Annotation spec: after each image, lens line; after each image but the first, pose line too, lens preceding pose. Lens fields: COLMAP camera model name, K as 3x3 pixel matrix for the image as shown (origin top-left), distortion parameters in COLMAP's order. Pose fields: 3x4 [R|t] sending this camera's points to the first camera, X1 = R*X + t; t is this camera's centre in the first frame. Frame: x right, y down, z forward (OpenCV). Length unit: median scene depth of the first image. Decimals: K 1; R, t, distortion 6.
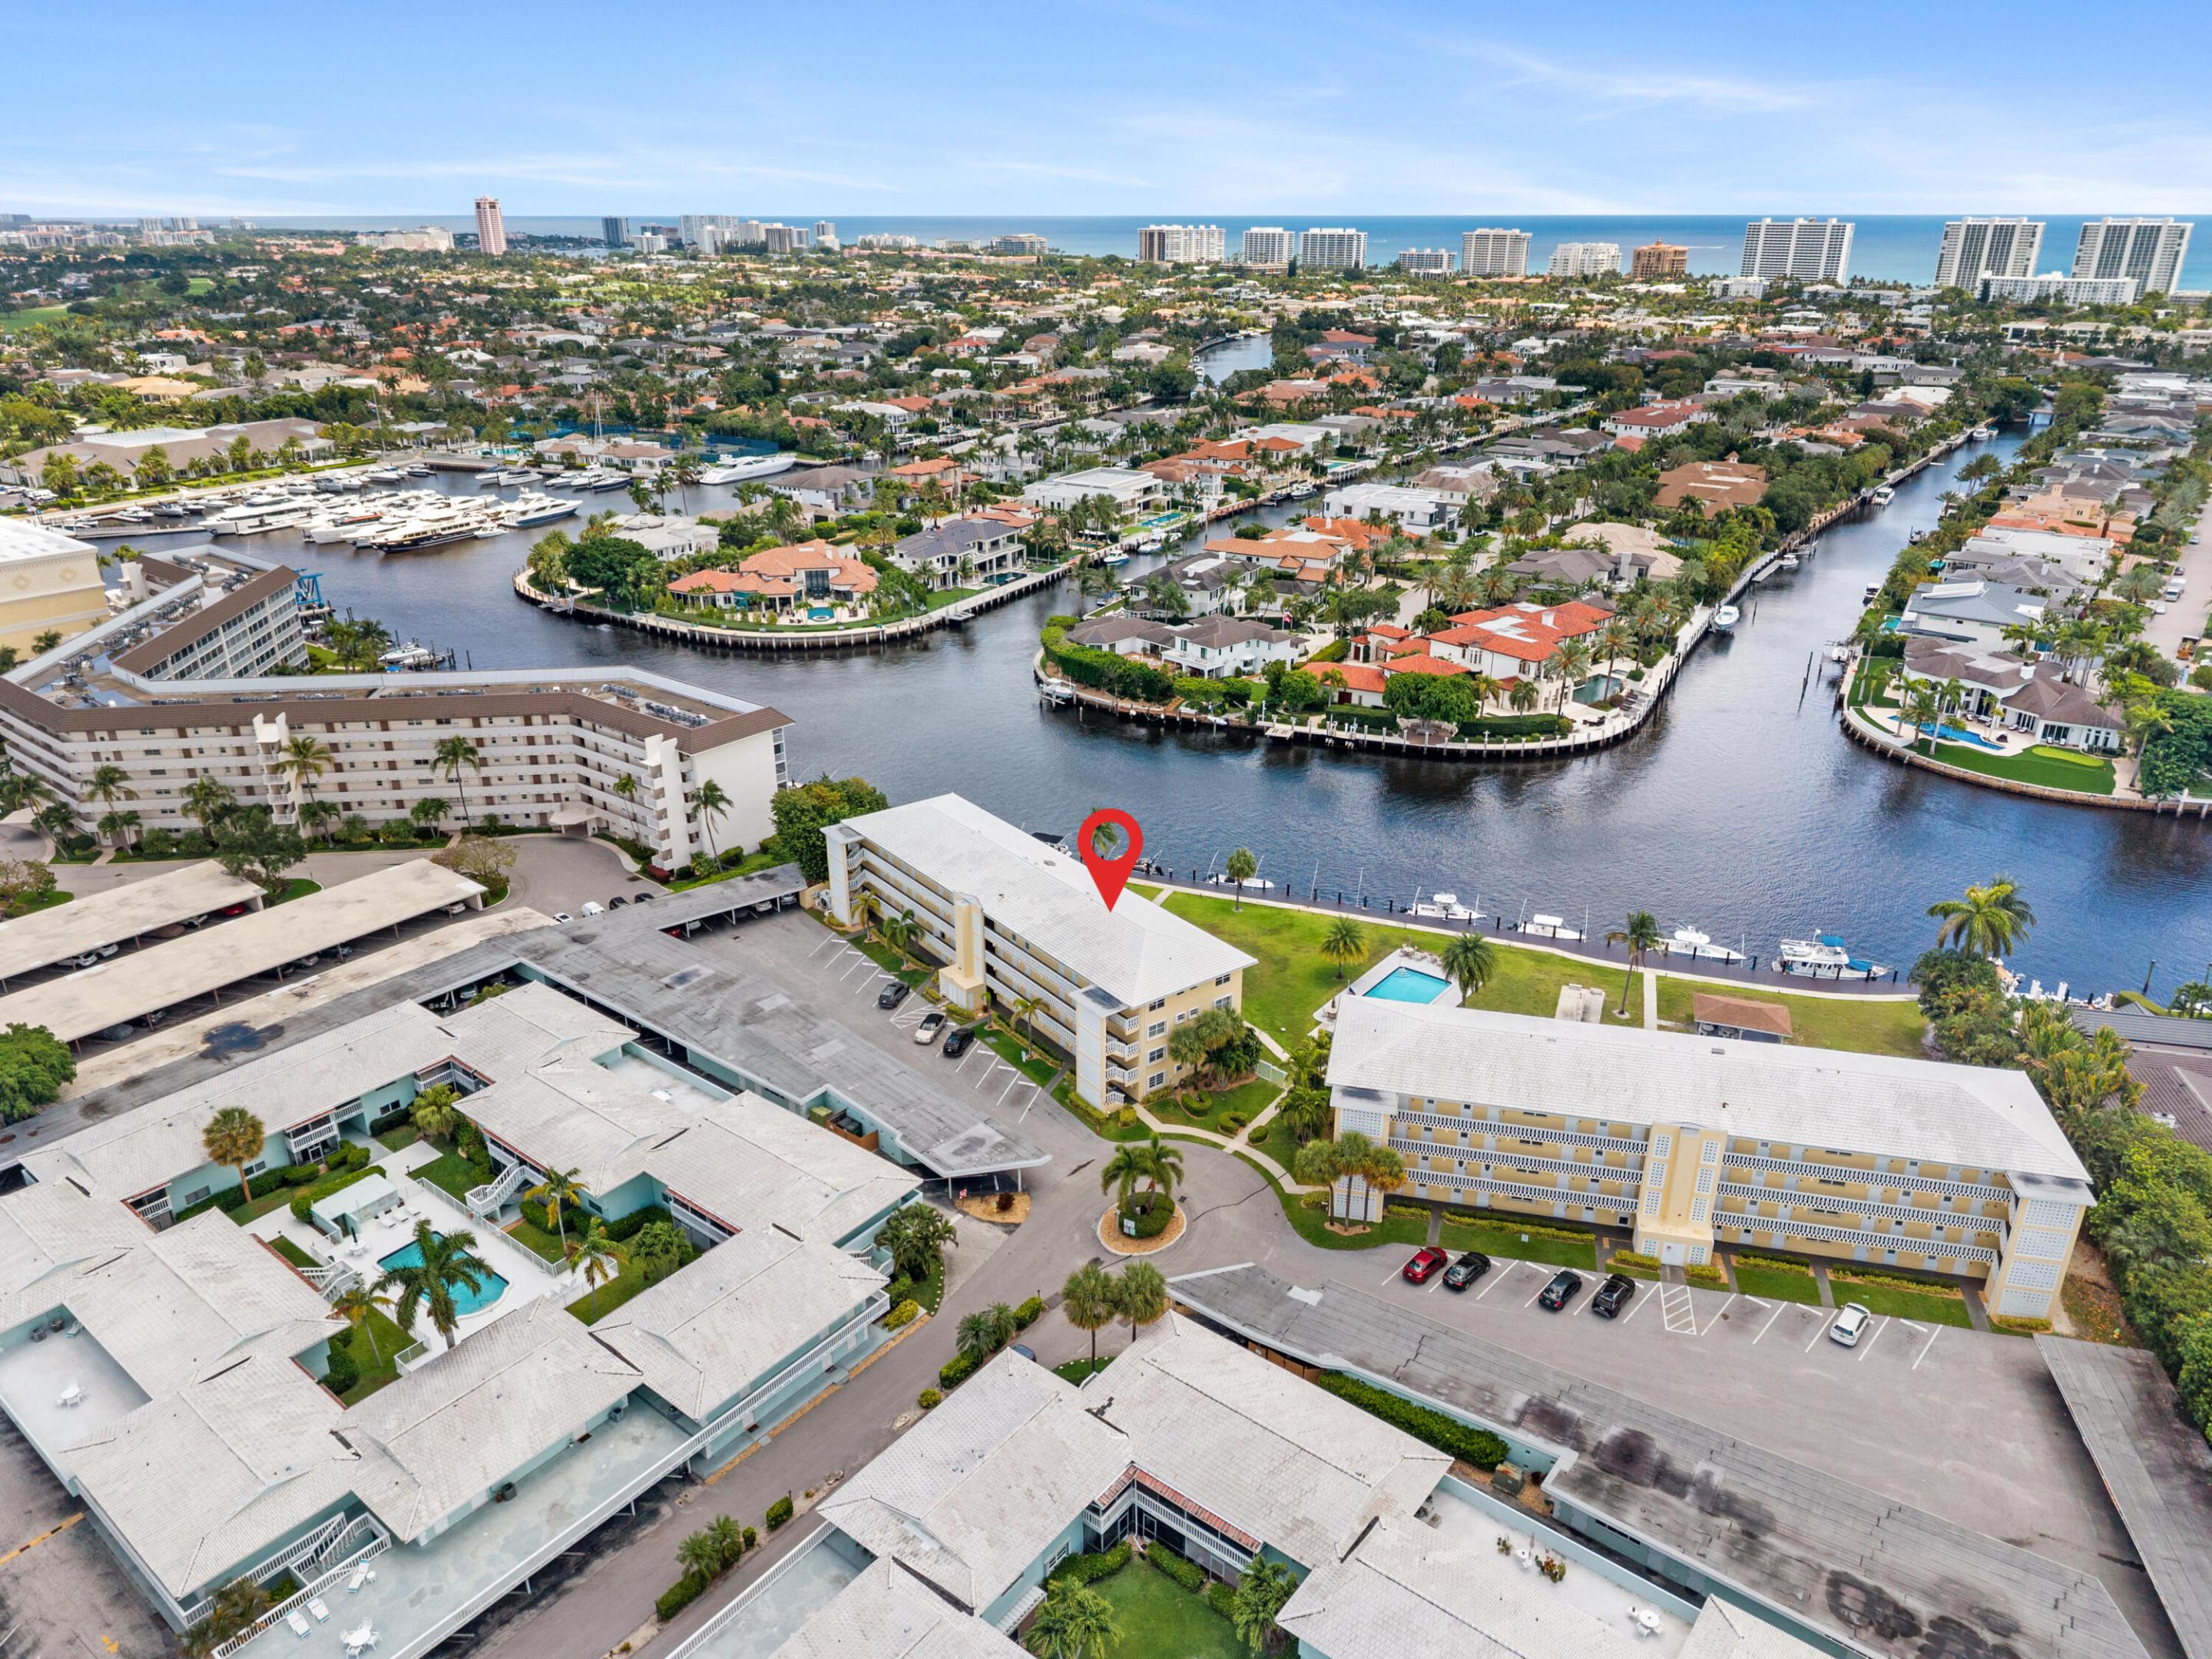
lens RADIAL K [[1539.7, 0, 1110.5], [0, 1539.7, 669.1], [0, 0, 1]] dist [0.026295, 0.000254]
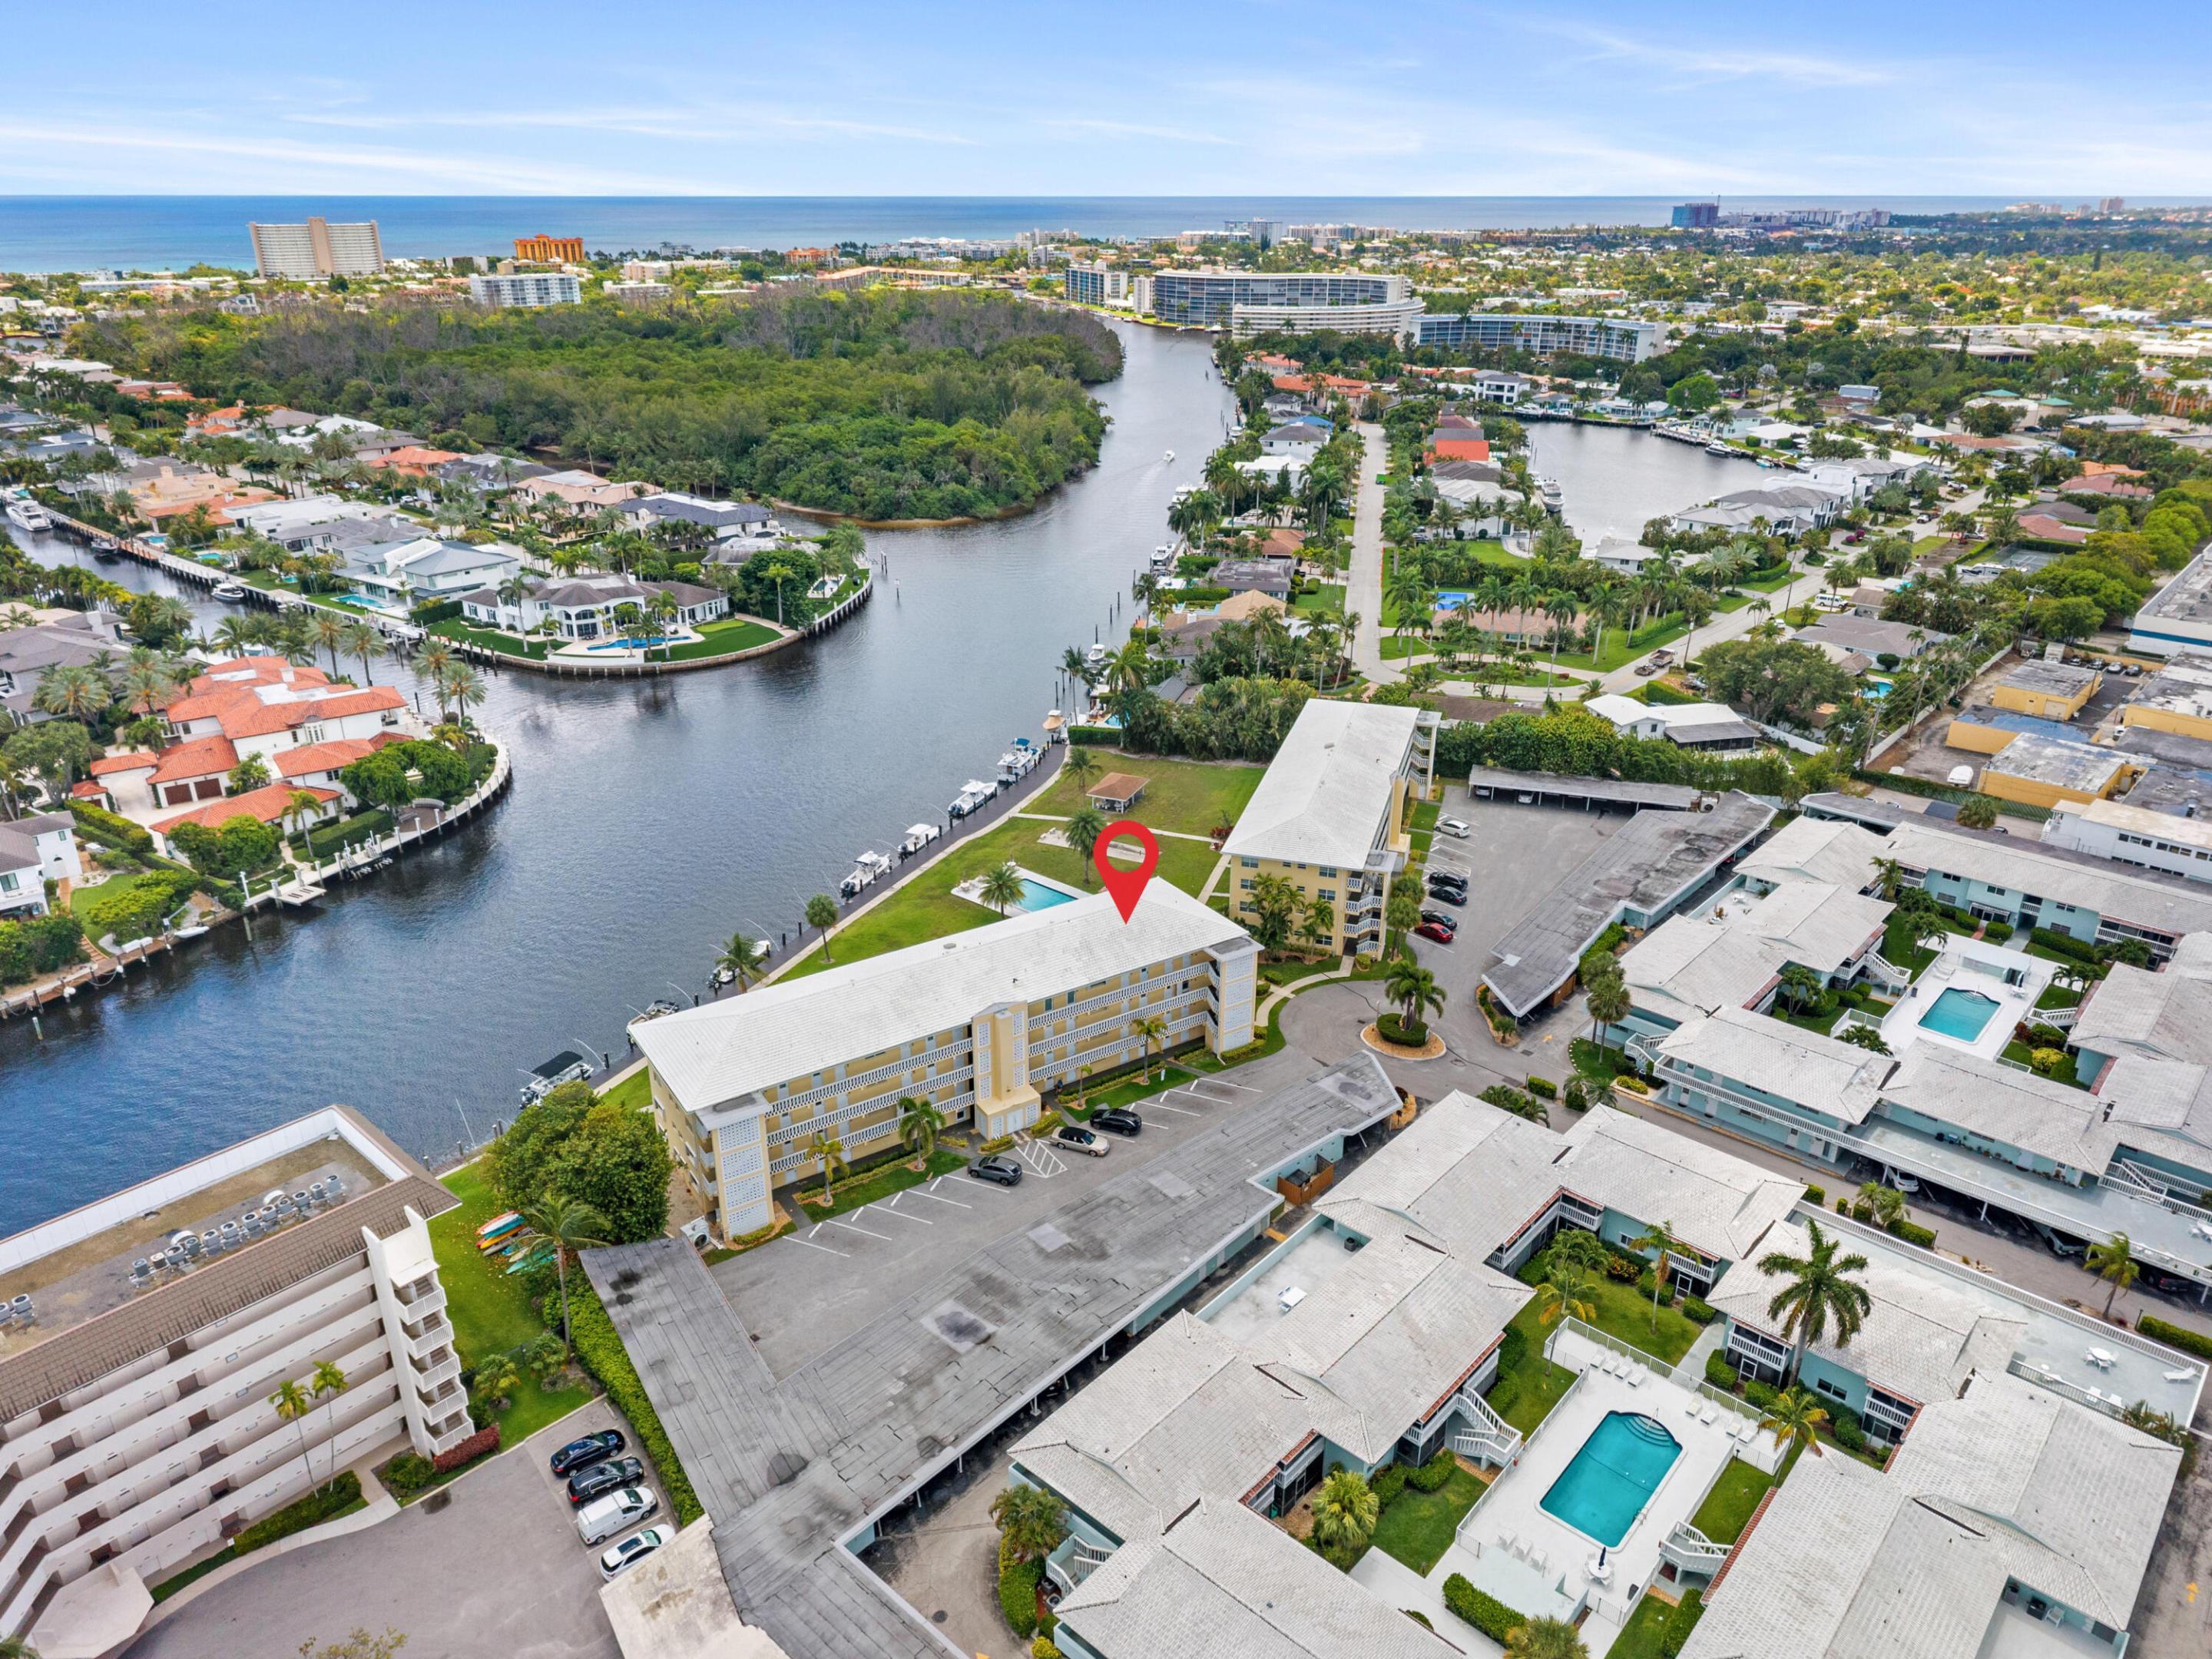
lens RADIAL K [[1498.0, 0, 1106.0], [0, 1498.0, 829.5], [0, 0, 1]] dist [0.002362, 0.000748]
pose [[0.067916, -0.387411, 0.919402, -0.548289], [0.280288, 0.891825, 0.355086, -0.142533], [-0.957510, 0.233582, 0.169156, 0.546640]]
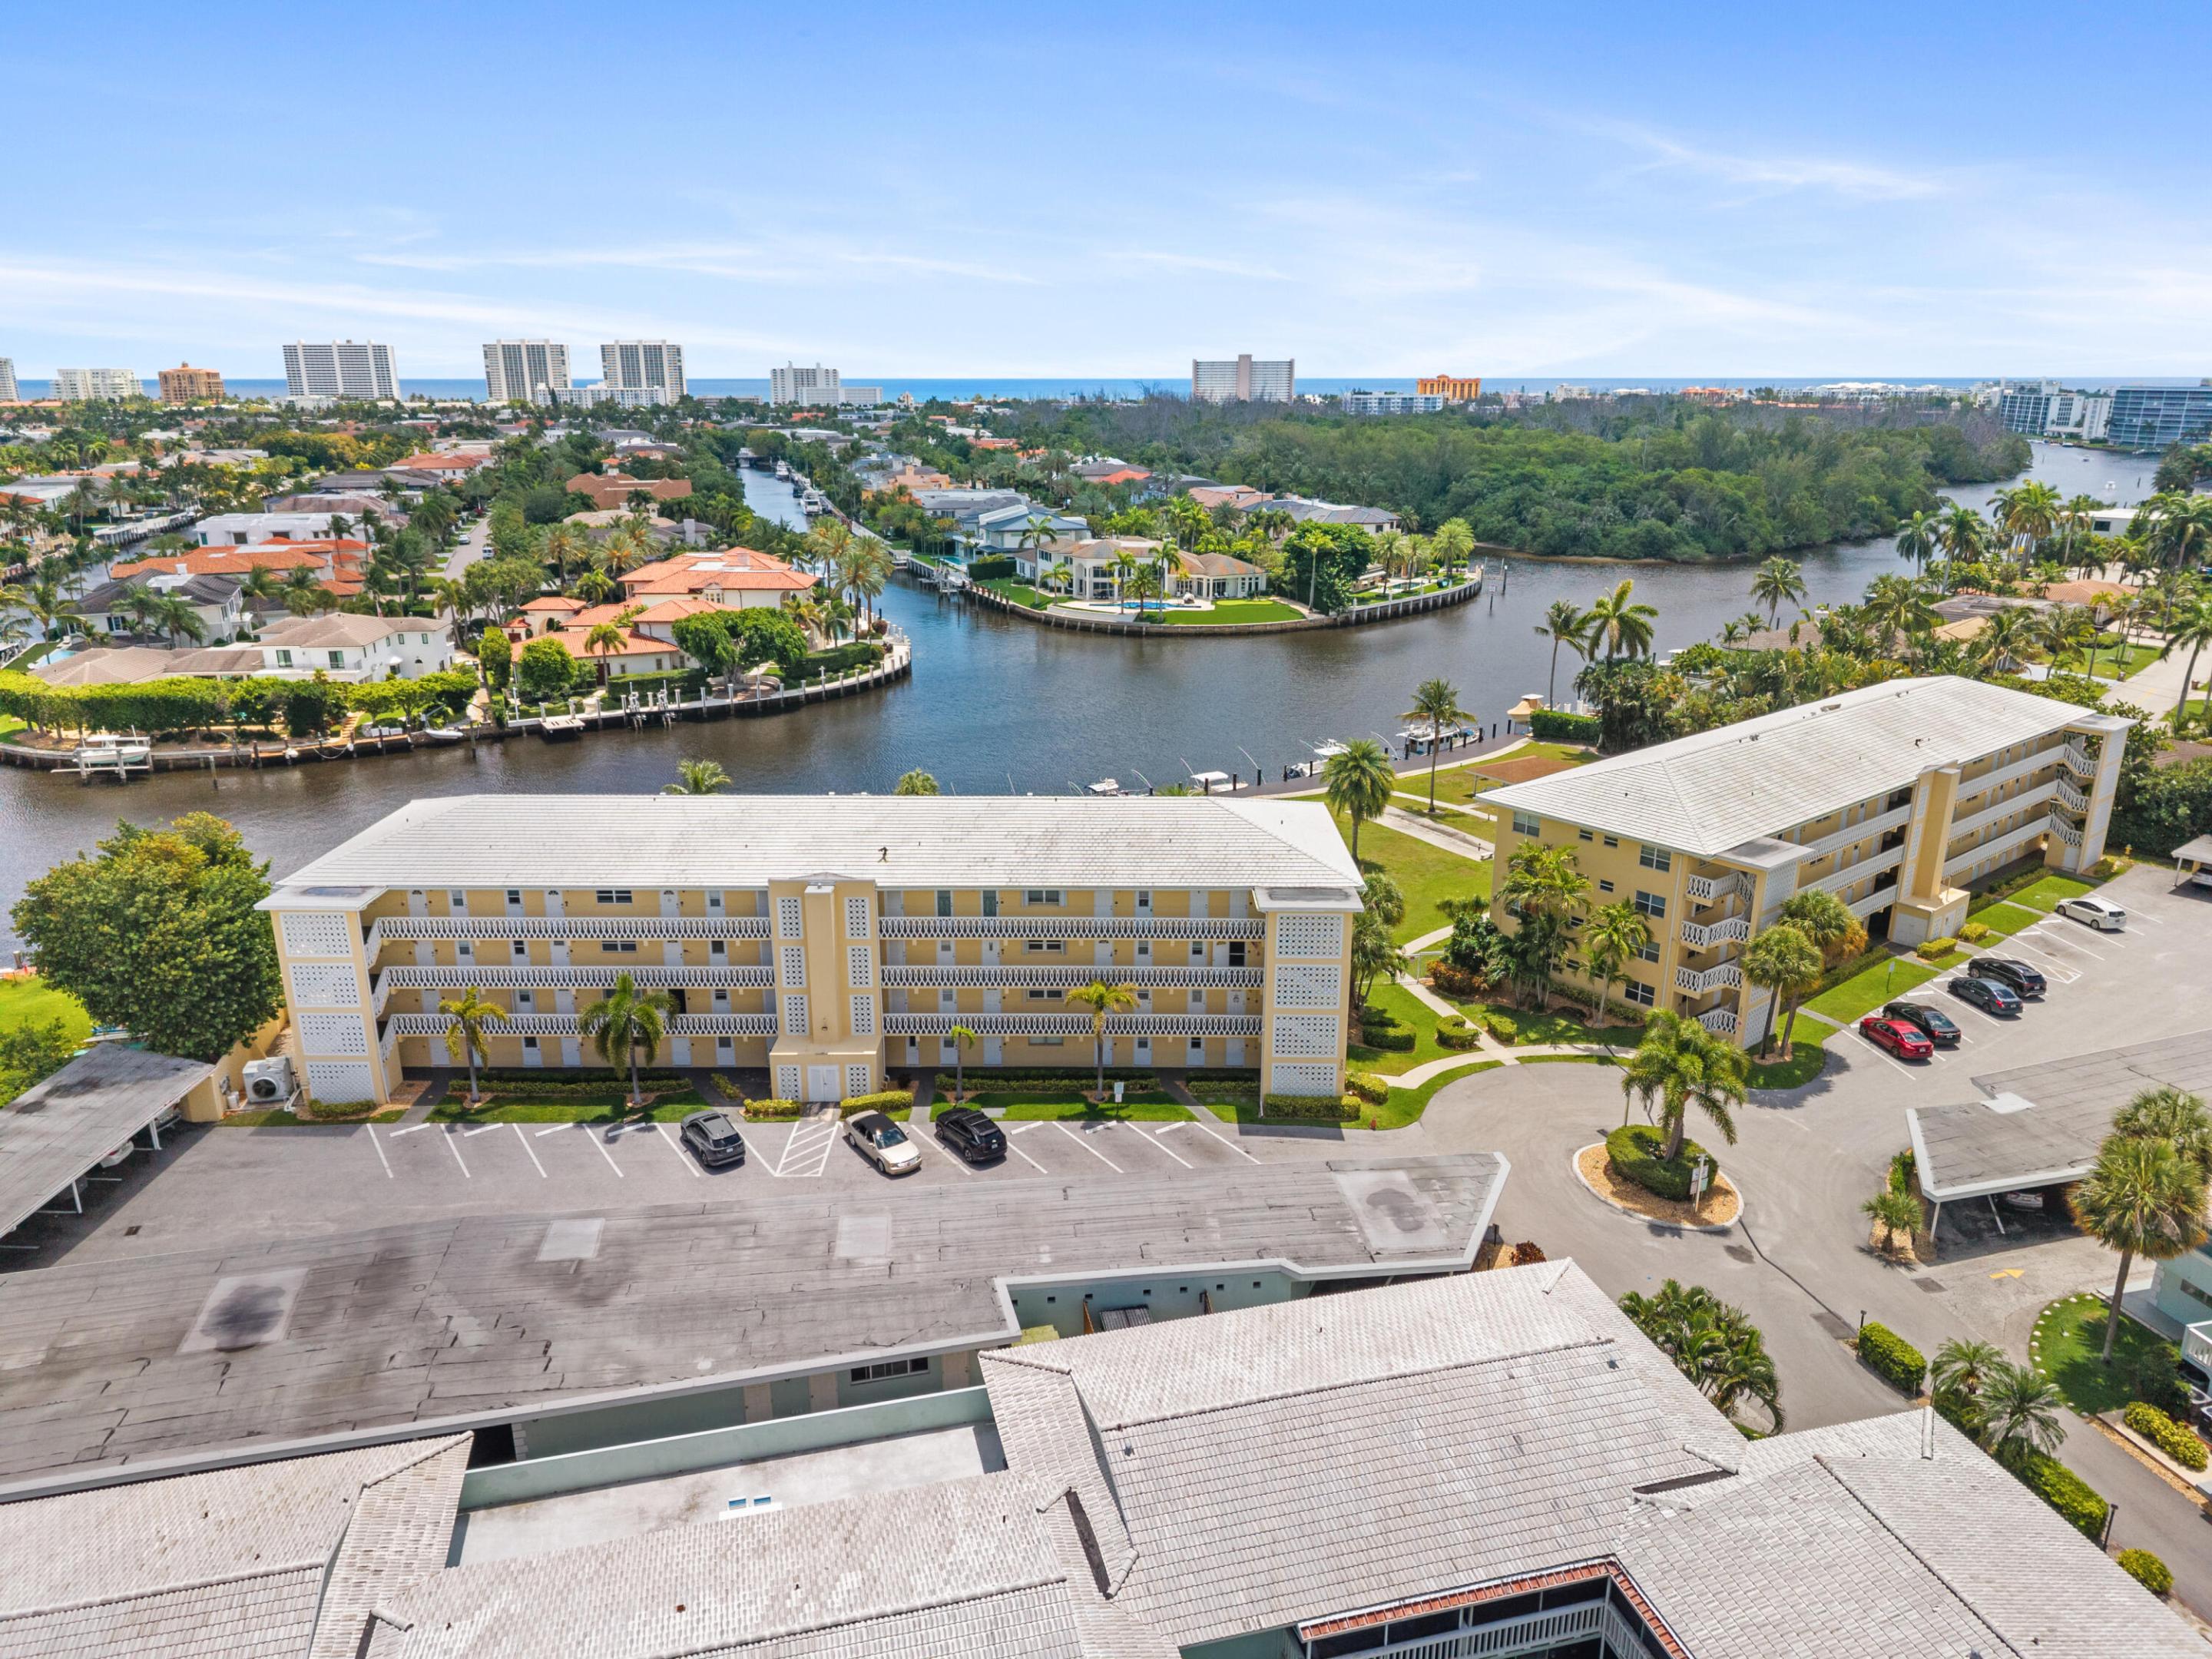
lens RADIAL K [[1498.0, 0, 1106.0], [0, 1498.0, 829.5], [0, 0, 1]] dist [0.002362, 0.000748]
pose [[0.605913, -0.231466, 0.761113, -0.273342], [0.227288, 0.967225, 0.113206, 0.070062], [-0.762371, 0.104399, 0.638664, 0.437236]]
